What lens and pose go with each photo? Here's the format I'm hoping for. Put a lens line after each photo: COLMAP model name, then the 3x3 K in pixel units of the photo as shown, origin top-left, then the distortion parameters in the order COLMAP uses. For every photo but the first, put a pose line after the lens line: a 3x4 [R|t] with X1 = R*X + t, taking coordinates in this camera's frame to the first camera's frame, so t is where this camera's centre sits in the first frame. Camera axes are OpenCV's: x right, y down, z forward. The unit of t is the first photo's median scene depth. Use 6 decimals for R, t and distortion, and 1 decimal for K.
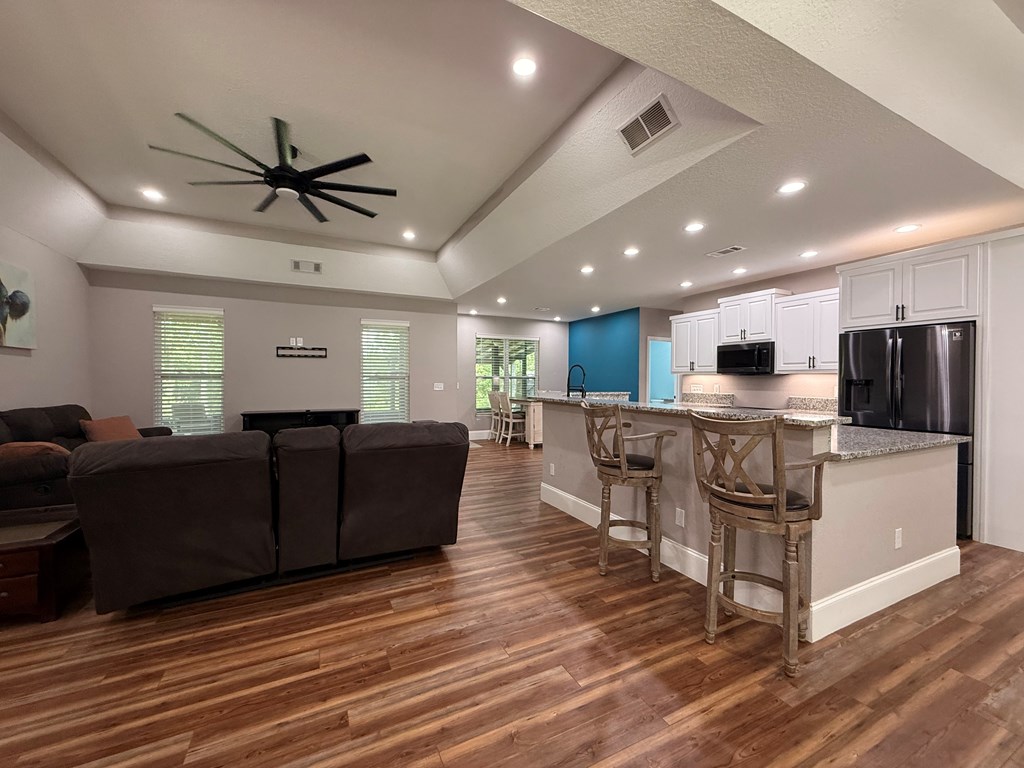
lens RADIAL K [[410.8, 0, 514.4], [0, 410.8, 383.2], [0, 0, 1]] dist [-0.001052, 0.000425]
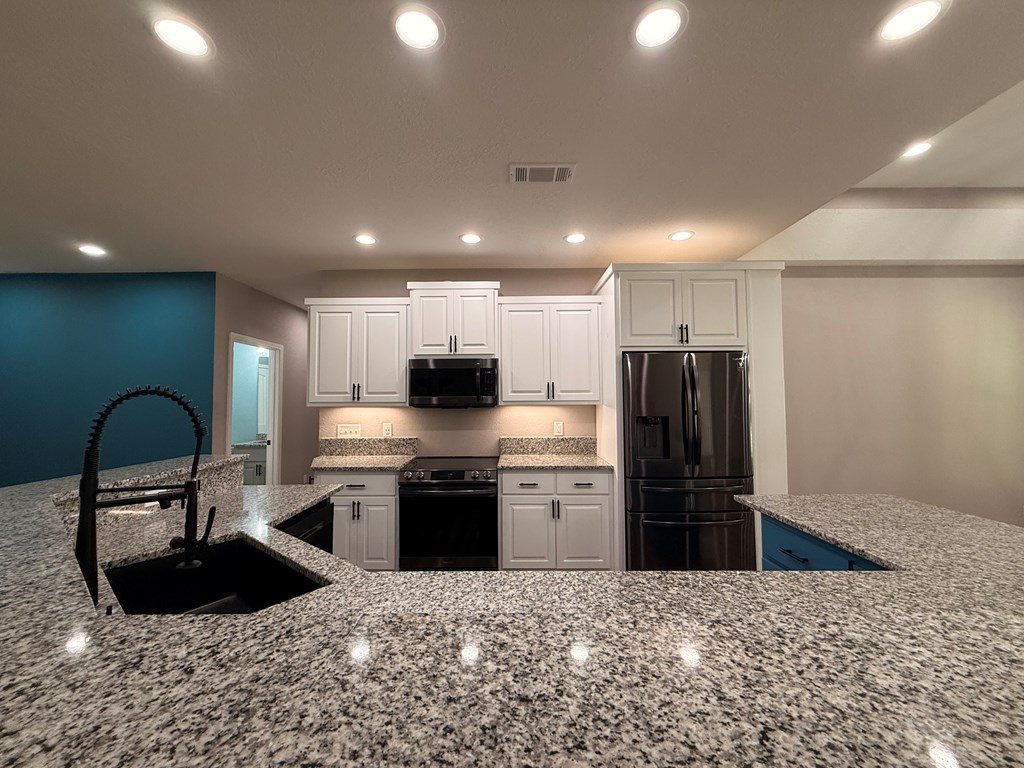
lens RADIAL K [[410.8, 0, 513.8], [0, 410.8, 382.3], [0, 0, 1]] dist [-0.001052, 0.000425]
pose [[0.462127, 0.032398, 0.886222, 0.036044], [0.016296, 0.998853, -0.045013, -0.026812], [-0.886664, 0.035243, 0.461069, 0.564856]]
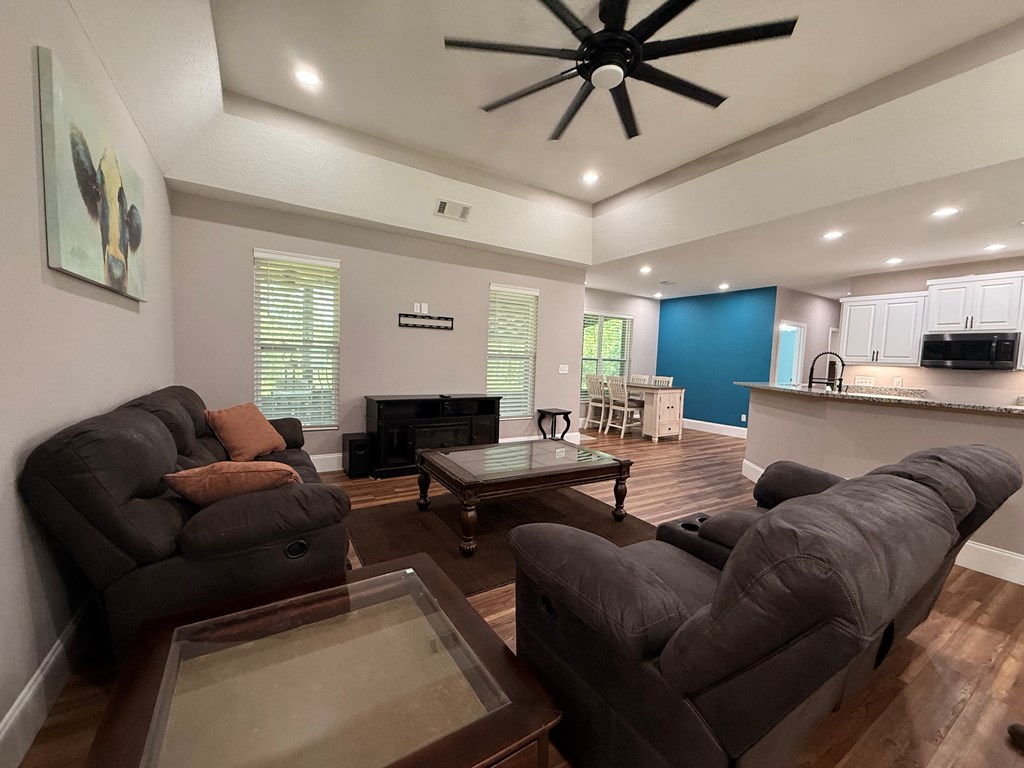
lens RADIAL K [[410.8, 0, 513.7], [0, 410.8, 382.5], [0, 0, 1]] dist [-0.001052, 0.000425]
pose [[0.995103, 0.027538, 0.094928, -0.433195], [-0.032649, 0.998076, 0.052719, -0.006009], [-0.093294, -0.055560, 0.994087, 0.198372]]
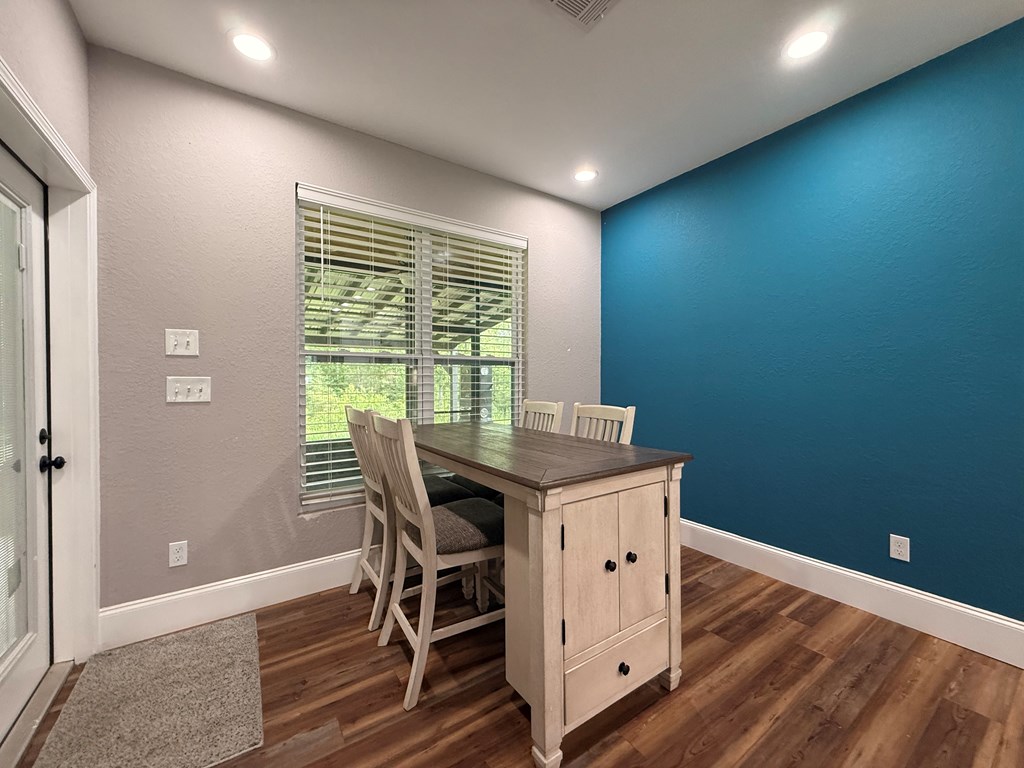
lens RADIAL K [[410.8, 0, 509.3], [0, 410.8, 379.8], [0, 0, 1]] dist [-0.001052, 0.000425]
pose [[0.993268, -0.013119, 0.115092, 0.010484], [0.013133, 0.999914, 0.000631, 0.003772], [-0.115090, 0.000884, 0.993355, 1.041936]]
